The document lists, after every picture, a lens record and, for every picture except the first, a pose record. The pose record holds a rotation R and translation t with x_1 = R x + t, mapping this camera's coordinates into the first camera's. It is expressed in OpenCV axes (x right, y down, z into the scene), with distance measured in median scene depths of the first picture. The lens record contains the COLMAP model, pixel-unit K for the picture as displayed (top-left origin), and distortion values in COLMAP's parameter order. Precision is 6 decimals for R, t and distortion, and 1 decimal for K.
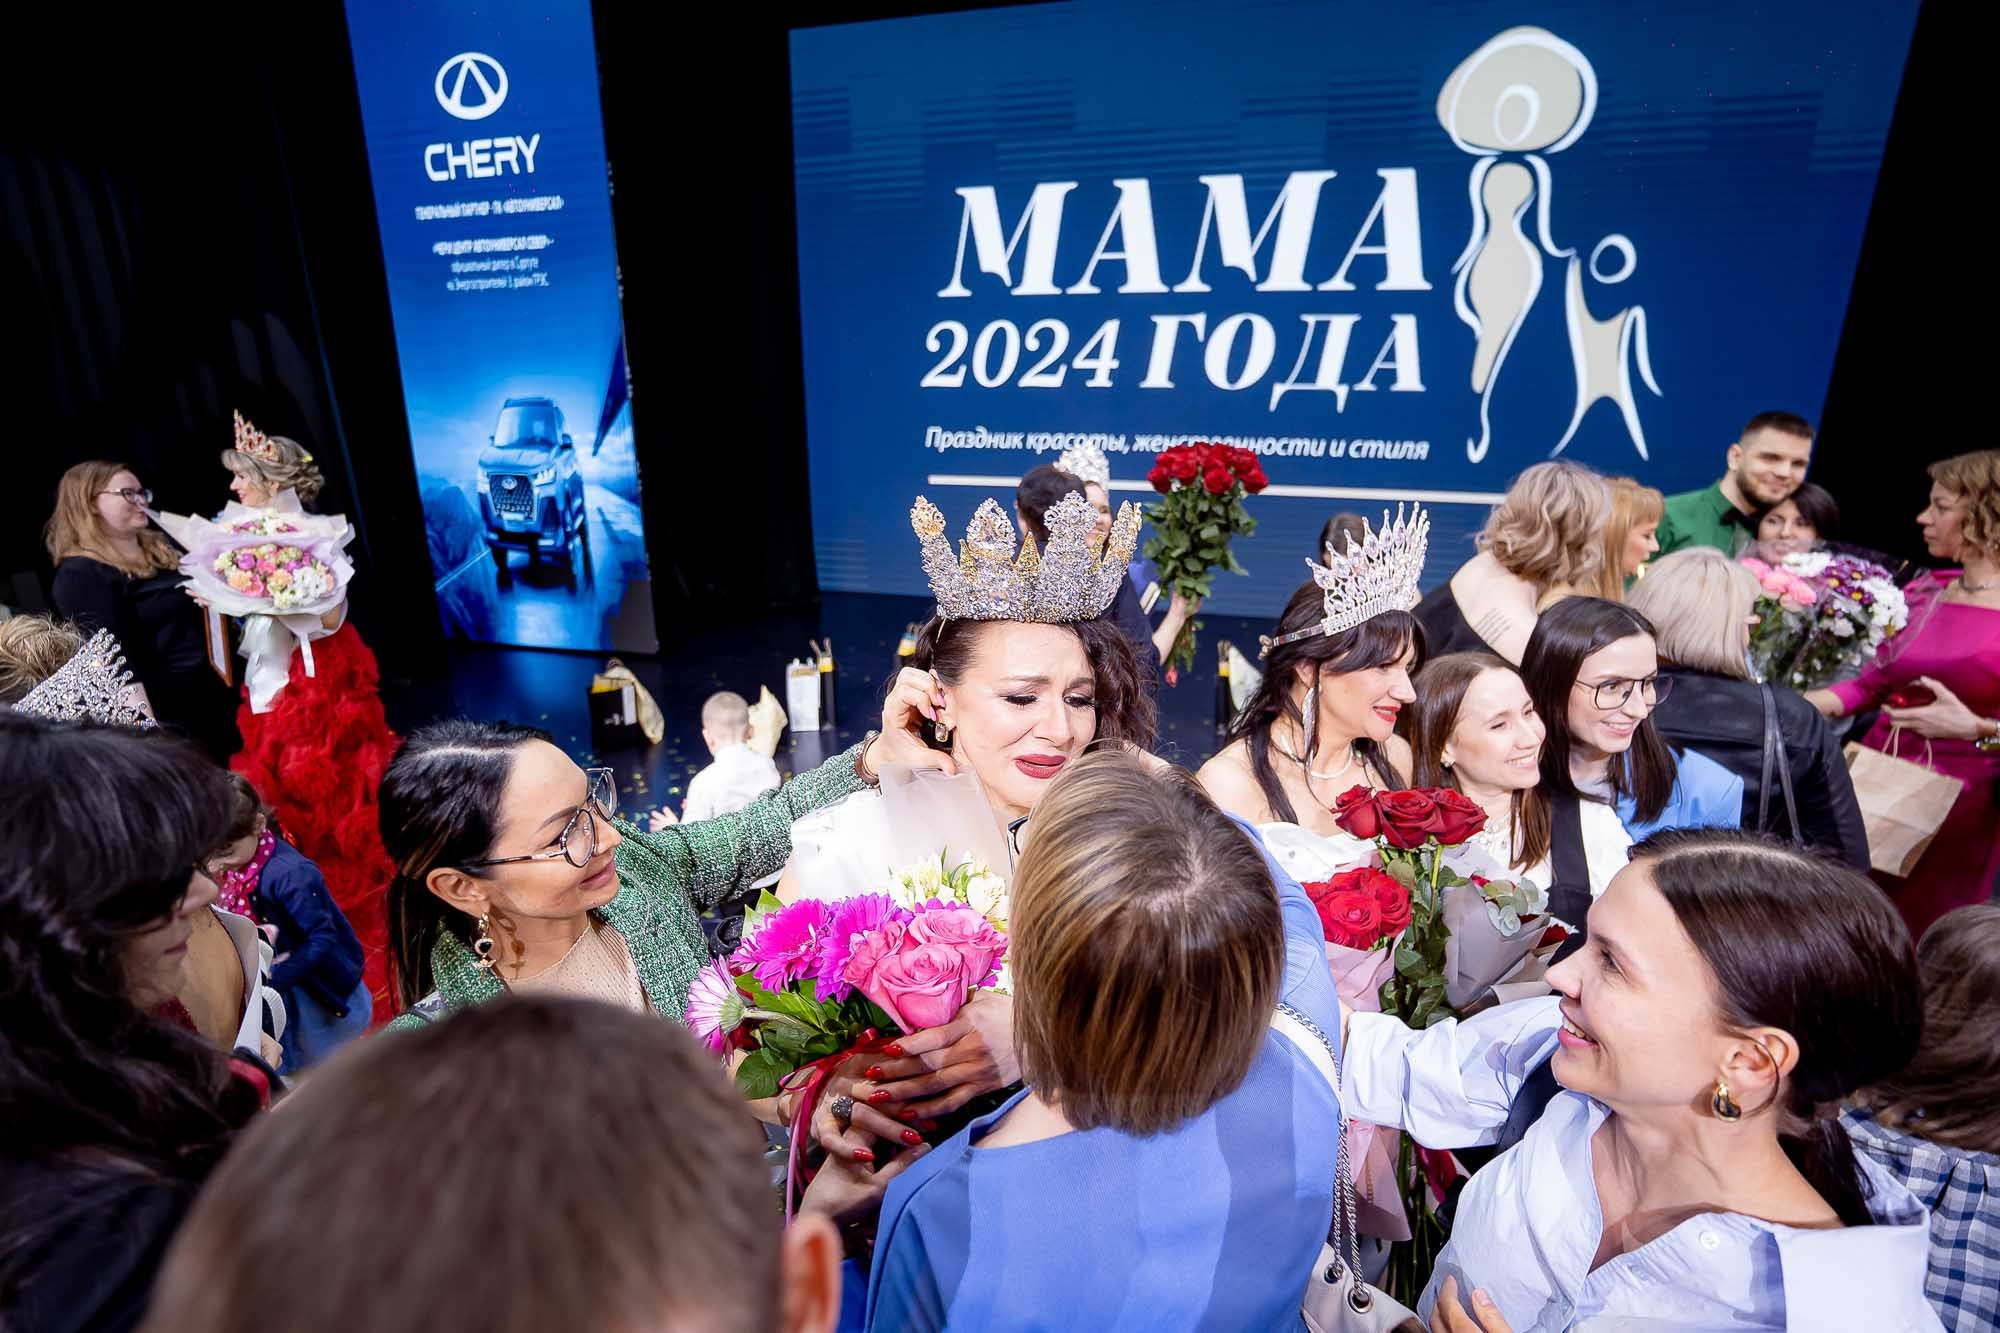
lens RADIAL K [[977.9, 0, 1007.2], [0, 977.9, 662.2], [0, 0, 1]] dist [-0.084063, 0.039184]
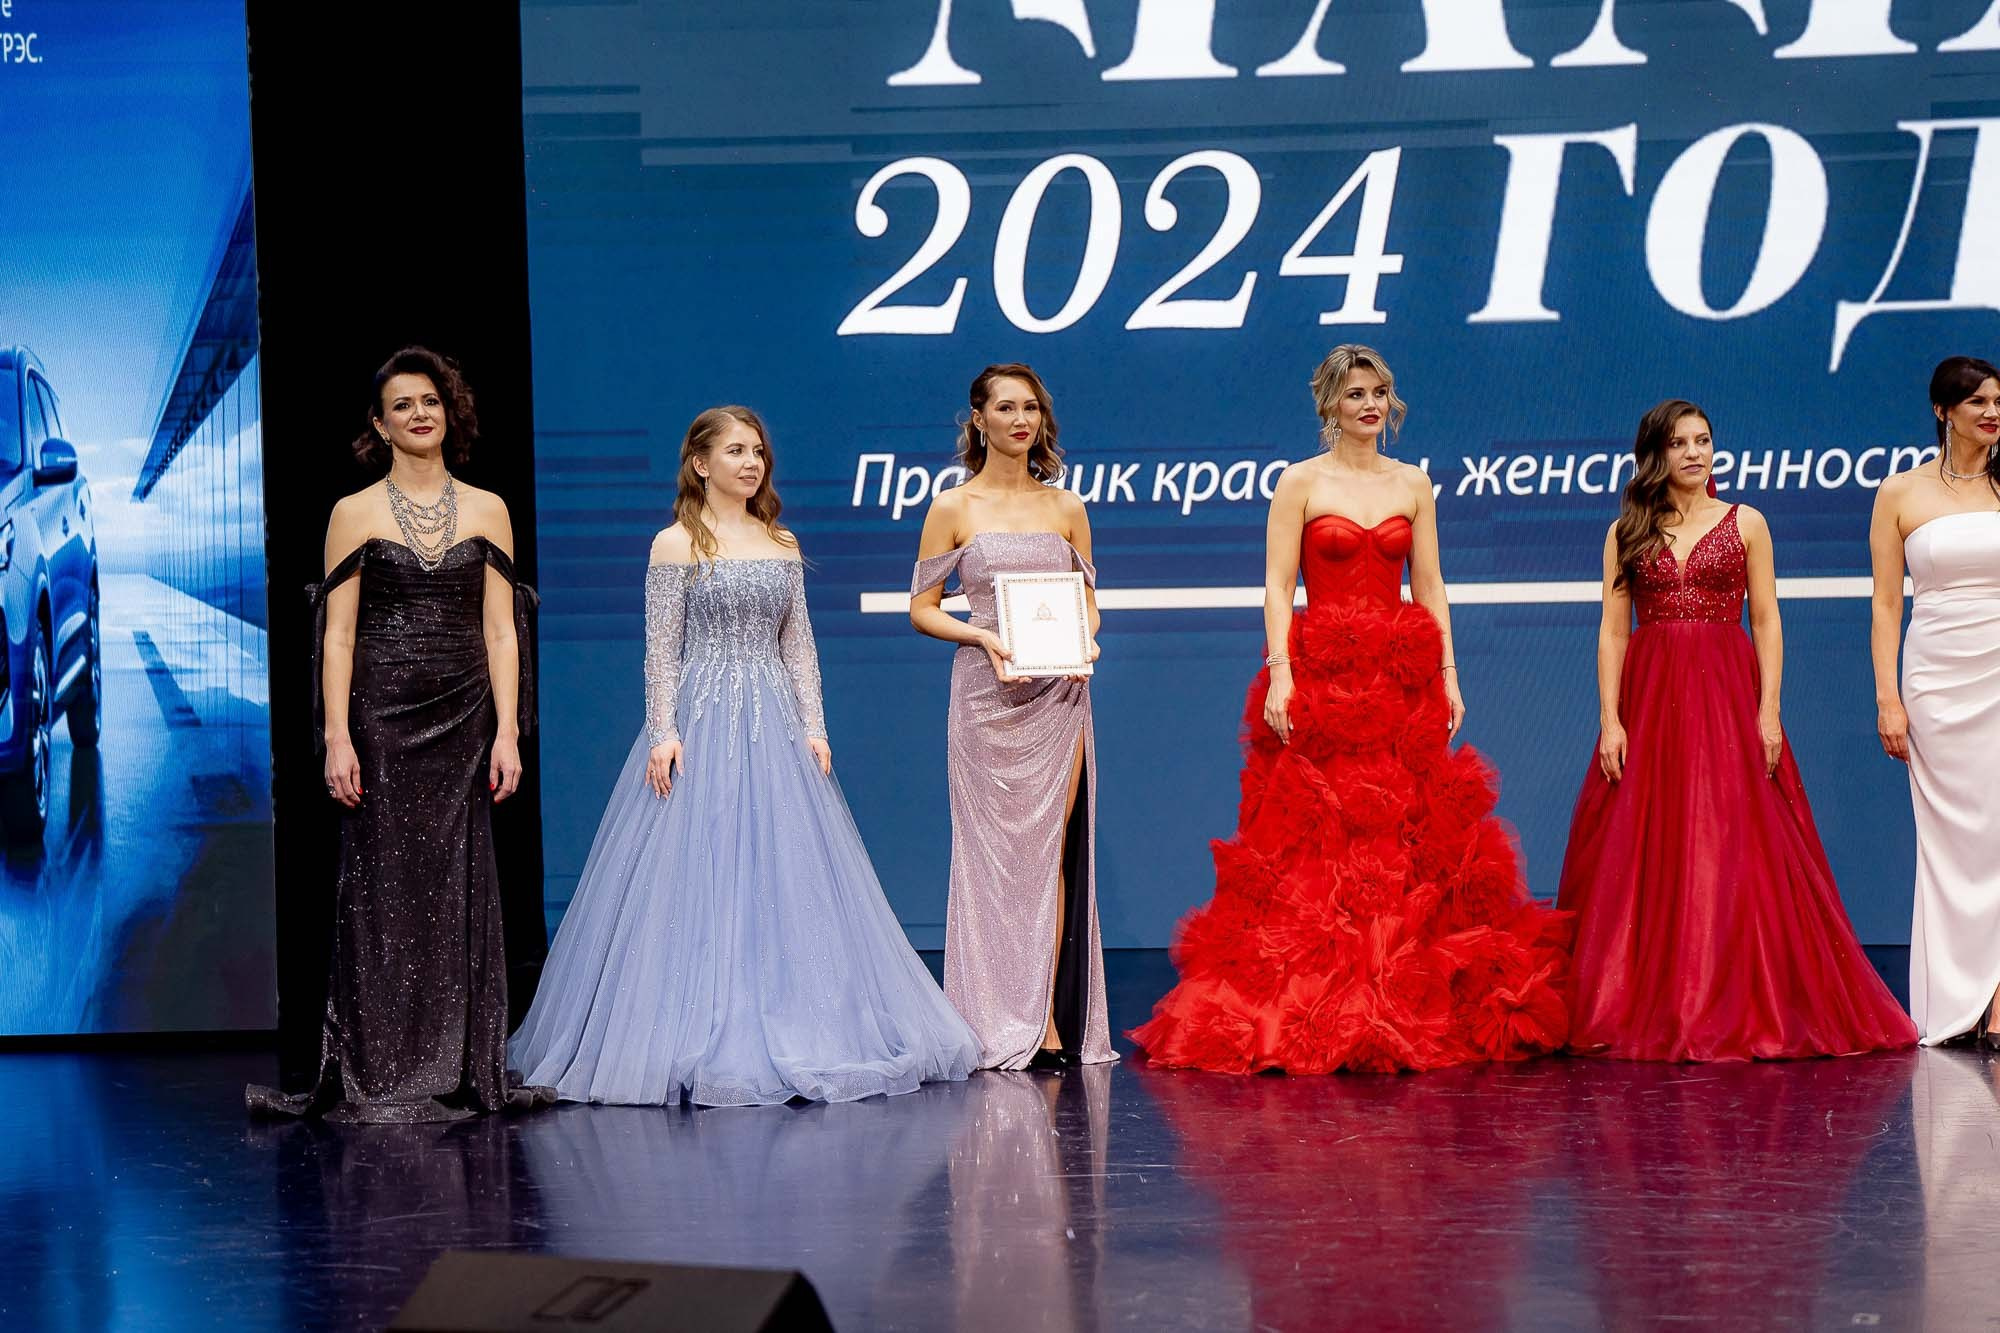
lens RADIAL K [[6245.7, 0, 999.4], [0, 6245.7, 682.2], [0, 0, 1]] dist [0.503838, 2.401973]
pose [[0.987787, -0.024336, 0.153898, -0.447982], [0.060638, 0.969900, -0.235833, 0.436058], [-0.143527, 0.242285, 0.959530, -1.338027]]
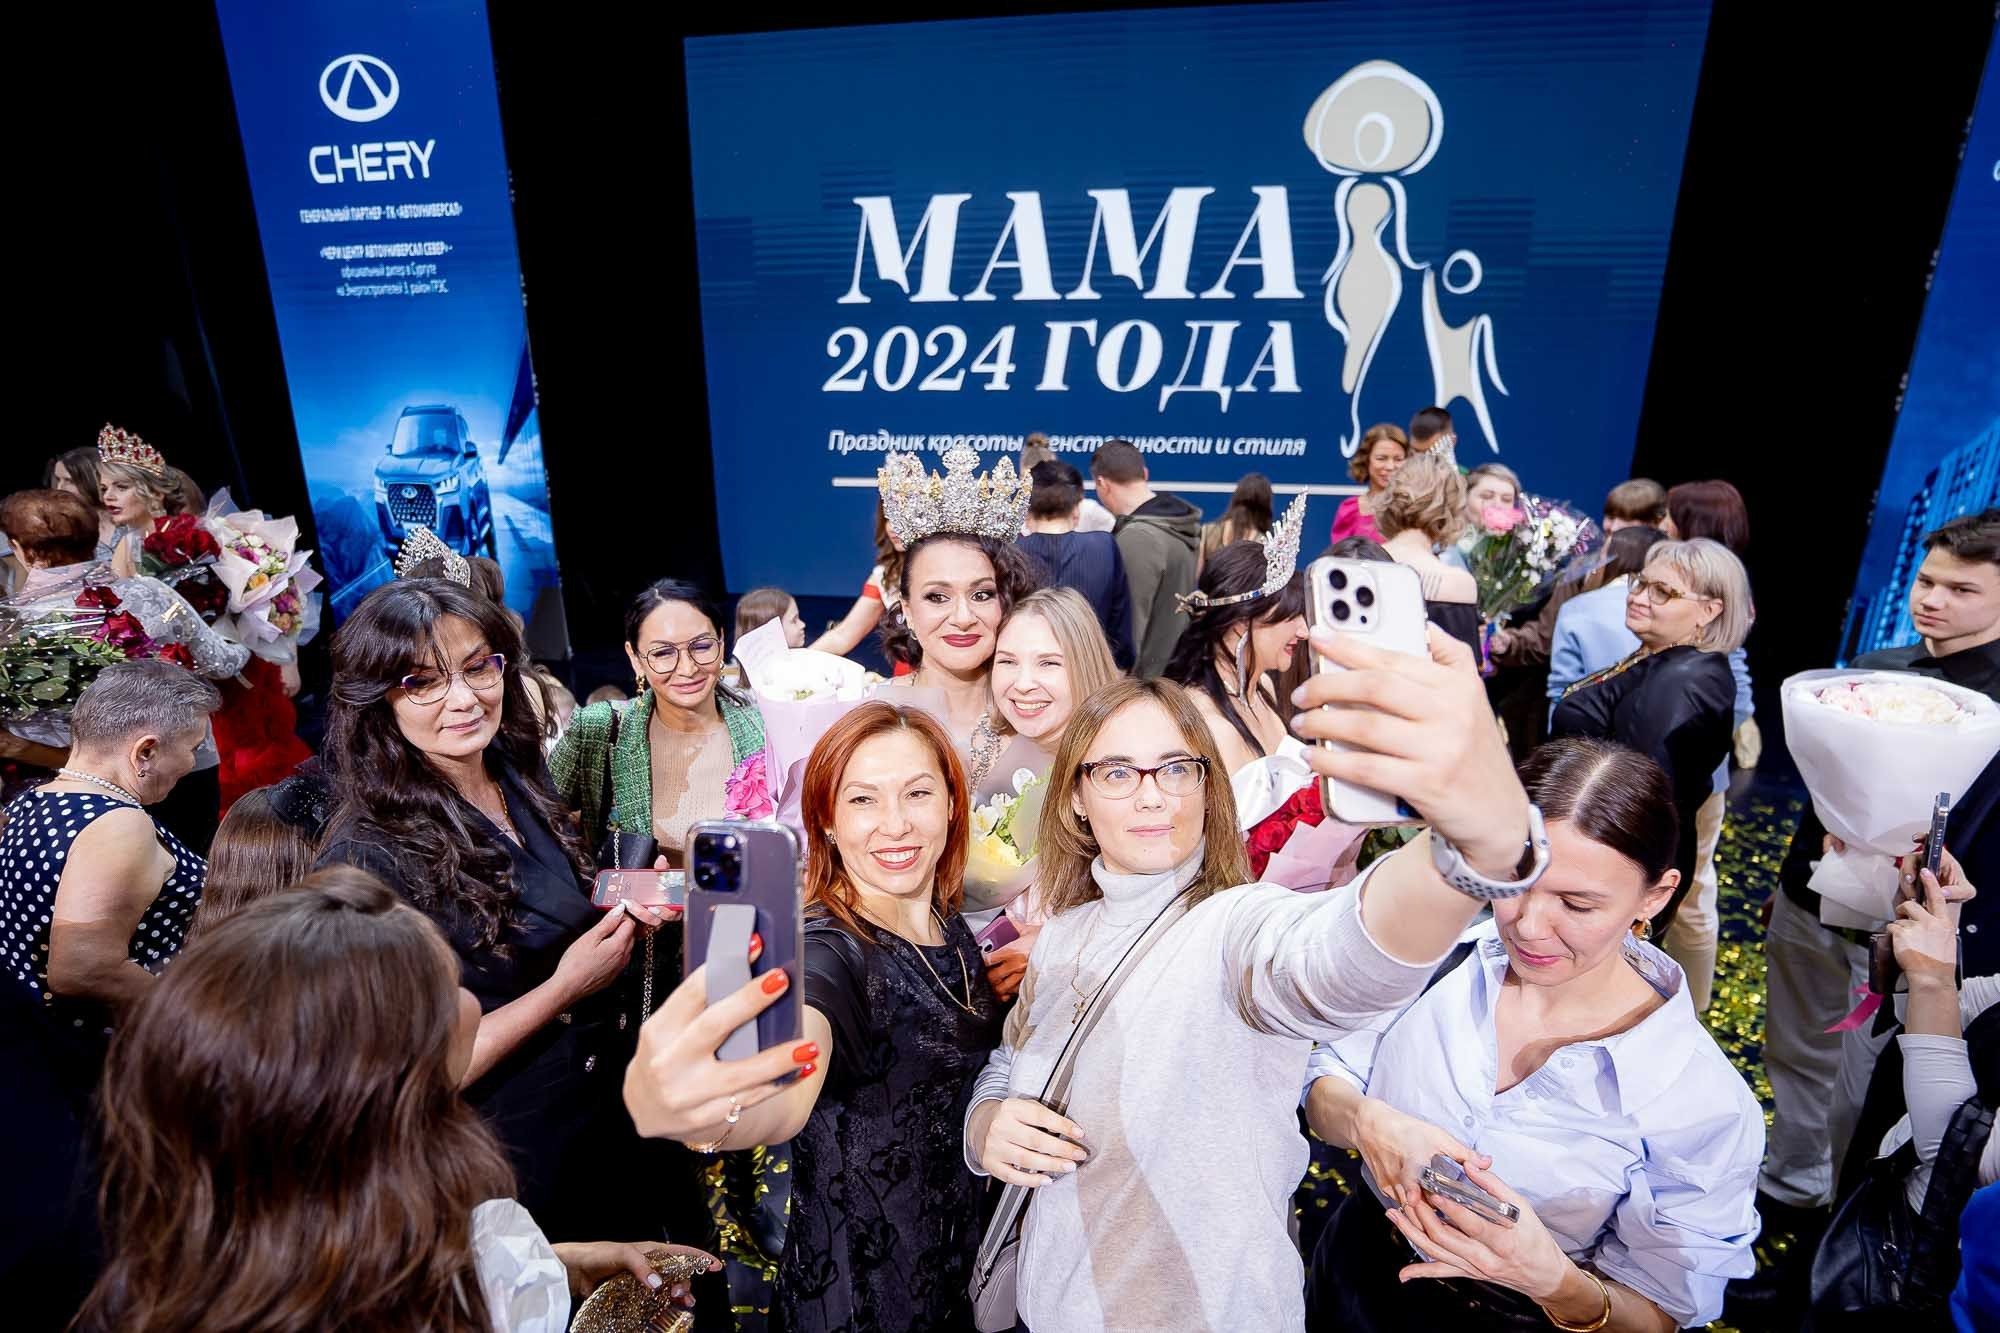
lens RADIAL K [[977.9, 0, 1007.2], [0, 977.9, 662.2], [0, 0, 1]] dist [-0.084063, 0.039184]
pose [[0.992846, -0.035380, 0.114040, -0.026592], [0.035459, 0.999370, 0.001337, 0.007612], [-0.114016, 0.002716, 0.993475, -0.039732]]
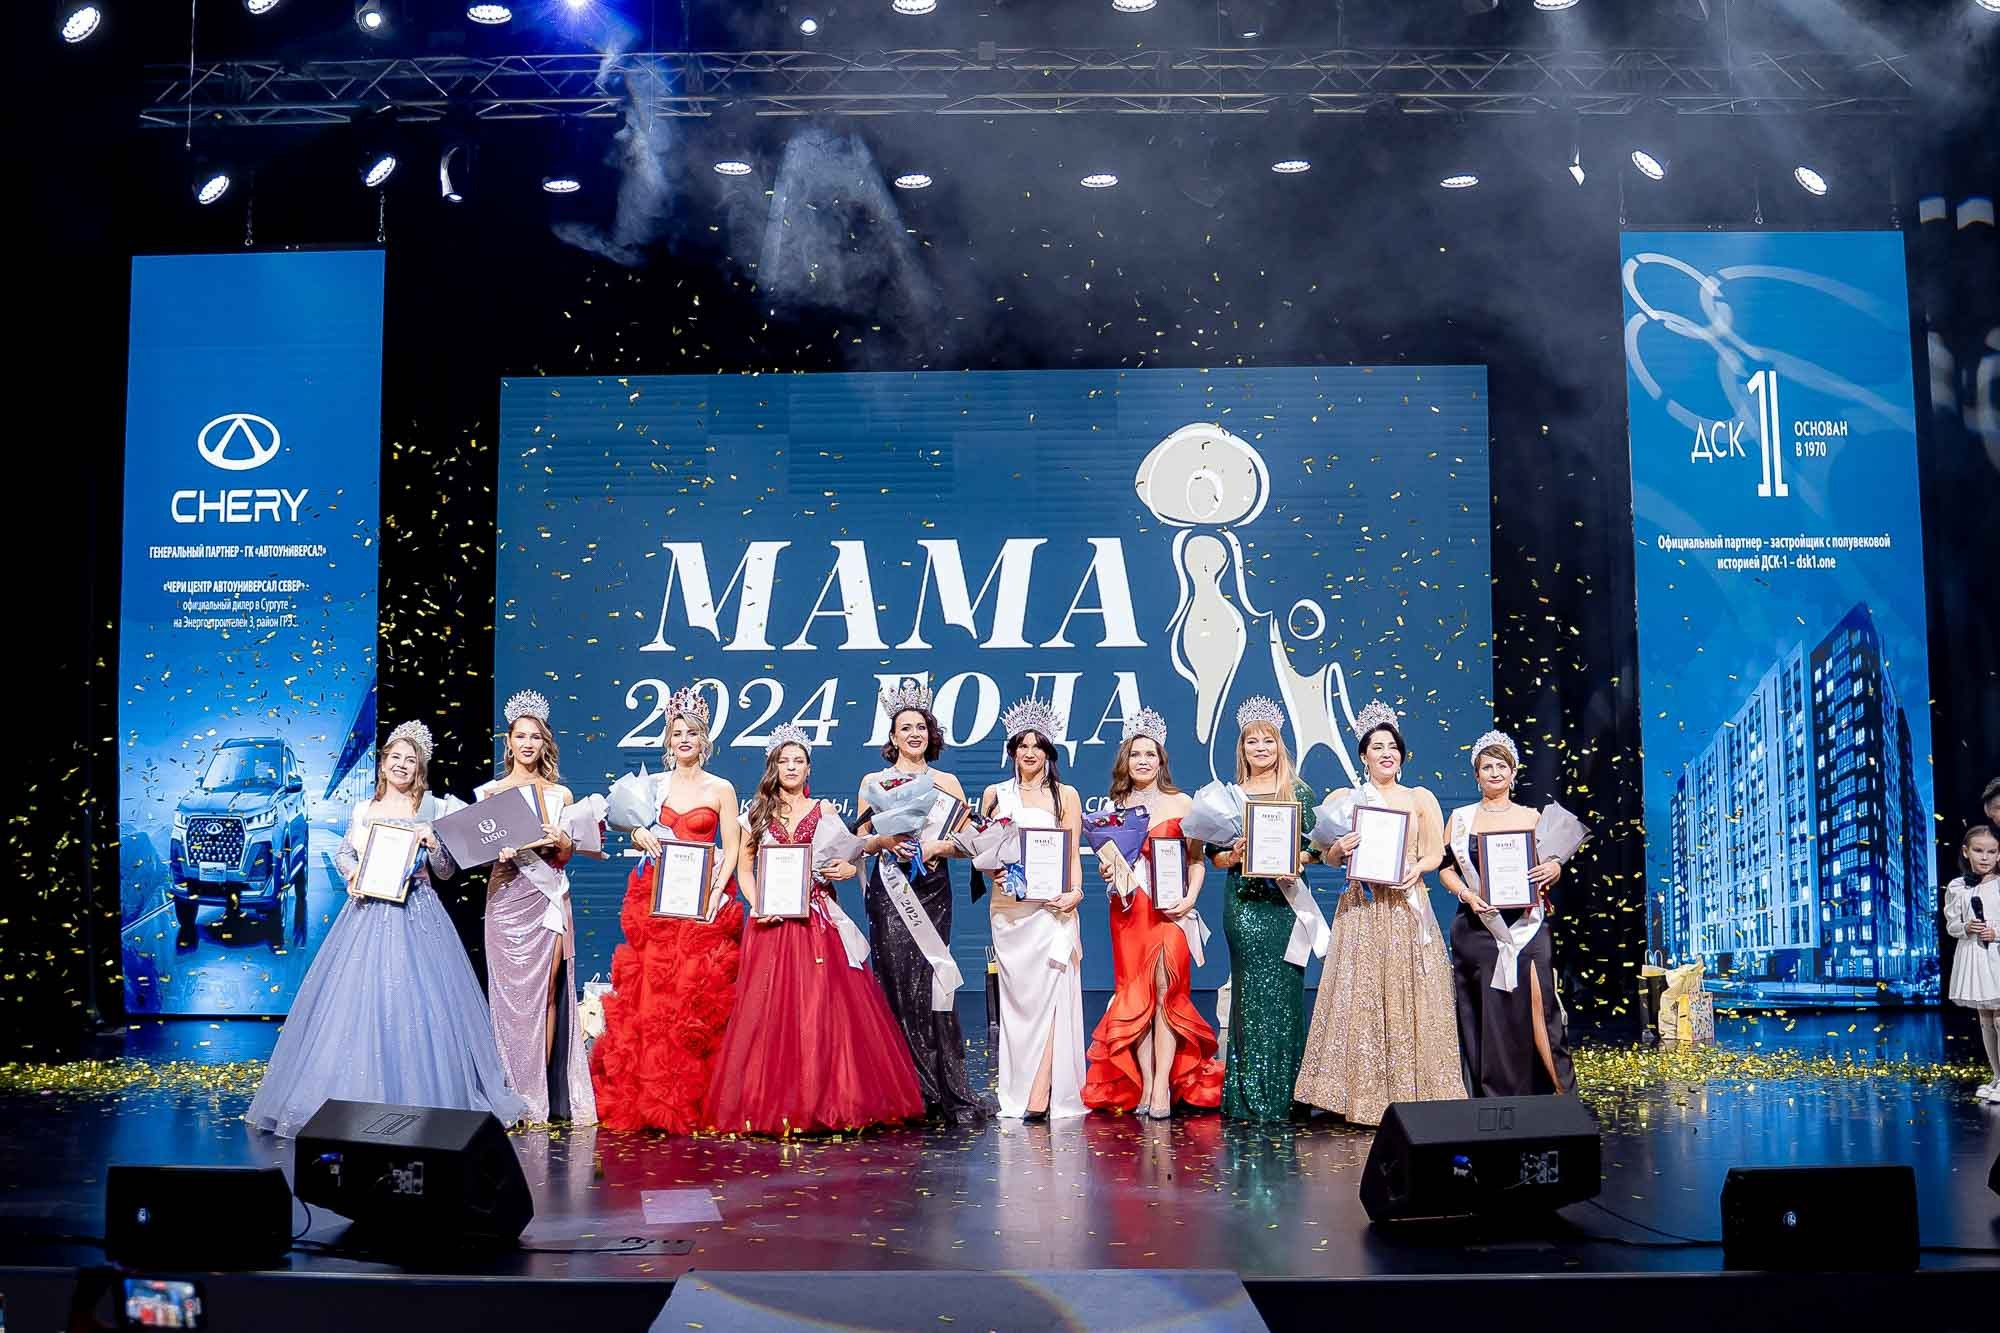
lens RADIAL K [[2110.4, 0, 889.4], [0, 2110.4, 622.2], [0, 0, 1]] dist [-0.115684, 0.074701]
pose [[0.973026, 0.018545, 0.229947, -0.342701], [0.069660, 0.926617, -0.369498, 0.397972], [-0.219925, 0.375549, 0.900331, -0.978168]]
